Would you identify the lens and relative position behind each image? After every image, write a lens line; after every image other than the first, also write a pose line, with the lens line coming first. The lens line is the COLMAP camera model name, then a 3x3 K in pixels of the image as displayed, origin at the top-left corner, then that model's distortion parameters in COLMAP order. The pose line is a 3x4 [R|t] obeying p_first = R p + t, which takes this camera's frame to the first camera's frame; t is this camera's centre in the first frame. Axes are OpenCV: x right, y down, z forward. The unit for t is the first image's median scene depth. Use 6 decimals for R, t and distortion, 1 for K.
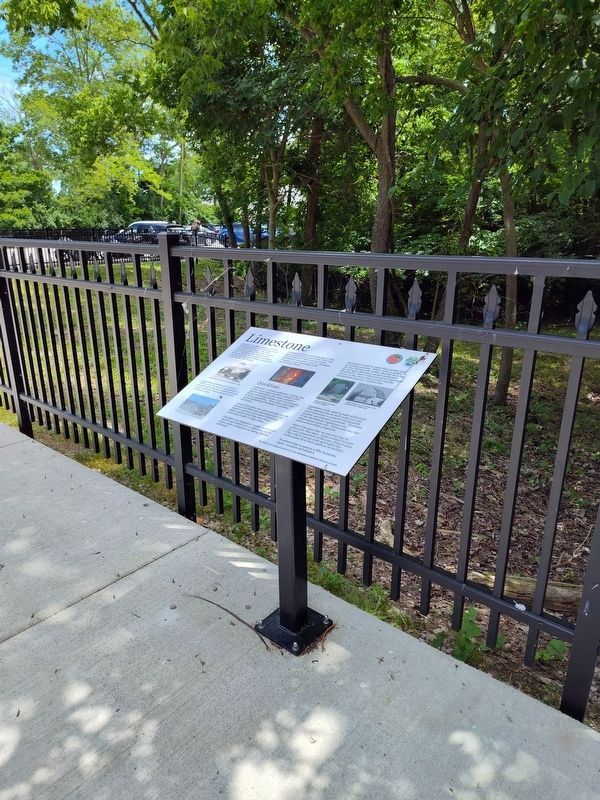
lens RADIAL K [[526.3, 0, 300.0], [0, 526.3, 400.0], [0, 0, 1]] dist [0.045558, -0.041697]
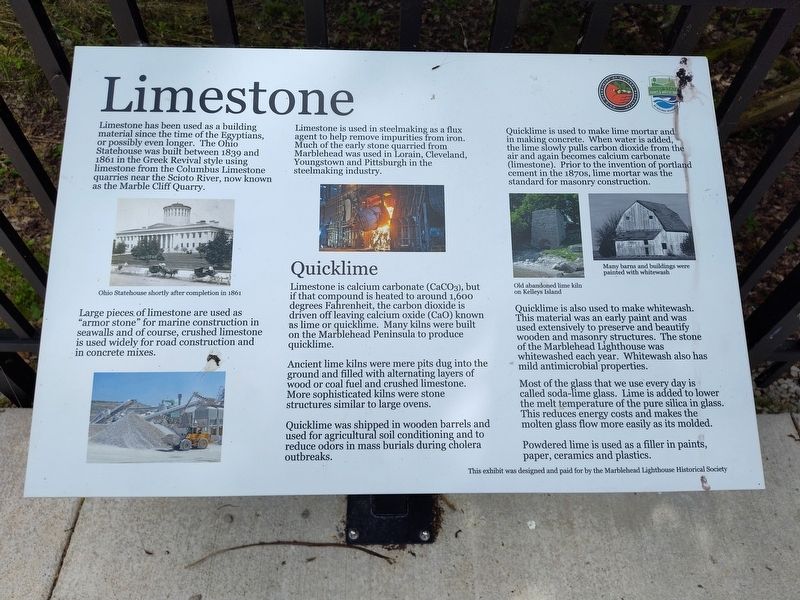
lens RADIAL K [[526.3, 0, 400.0], [0, 526.3, 300.0], [0, 0, 1]] dist [0.045558, -0.041697]
pose [[0.758501, -0.498508, 0.419722, -0.199534], [0.169563, 0.772858, 0.611506, -0.236764], [-0.629226, -0.392659, 0.670741, 0.786934]]
